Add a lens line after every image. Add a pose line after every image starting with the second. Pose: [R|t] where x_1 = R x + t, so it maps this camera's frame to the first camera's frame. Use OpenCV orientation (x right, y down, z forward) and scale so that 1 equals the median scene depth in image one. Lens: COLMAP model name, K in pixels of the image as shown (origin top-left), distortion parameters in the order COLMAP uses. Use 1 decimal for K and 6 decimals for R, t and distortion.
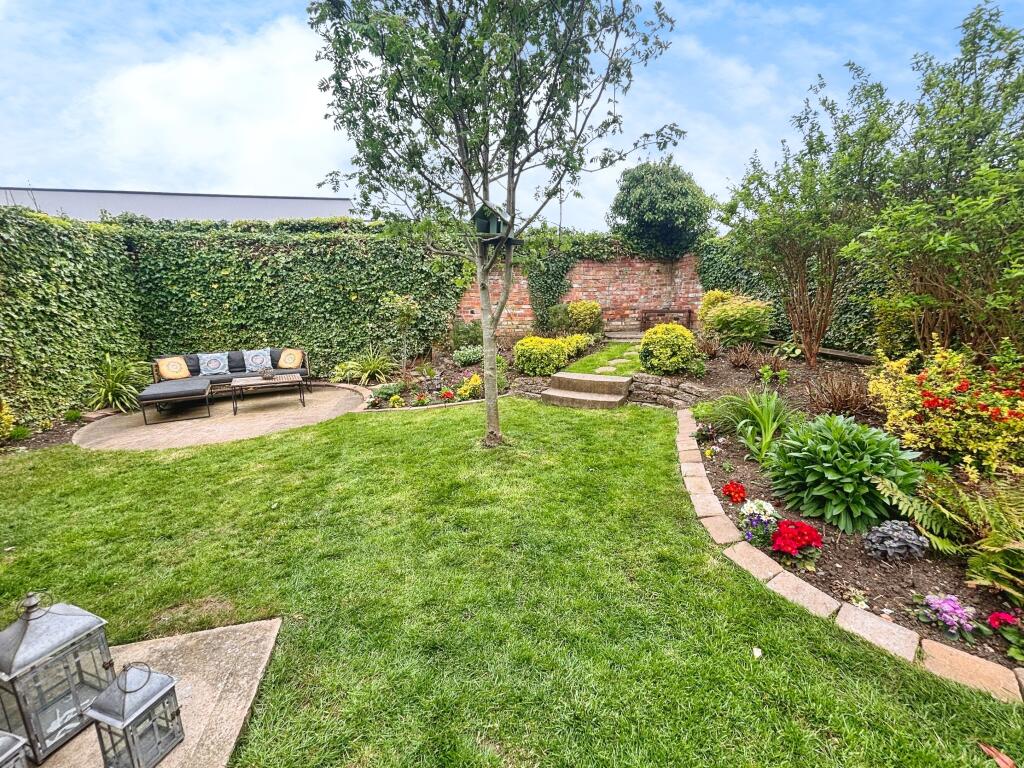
lens RADIAL K [[403.0, 0, 515.8], [0, 403.0, 400.0], [0, 0, 1]] dist [0.010835, -0.000303]
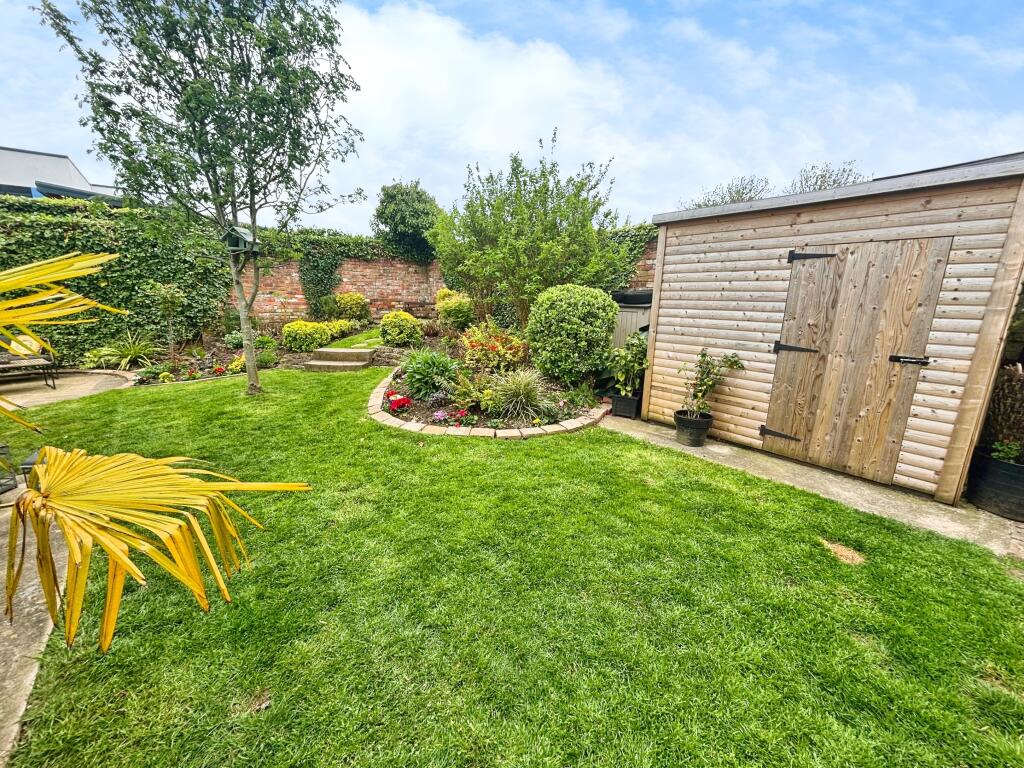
lens RADIAL K [[423.6, 0, 511.5], [0, 423.6, 391.6], [0, 0, 1]] dist [0.003461, -0.000162]
pose [[0.915473, -0.067596, 0.396661, 0.095862], [0.072053, 0.997394, 0.003674, 0.088192], [-0.395876, 0.025217, 0.917958, -0.391645]]
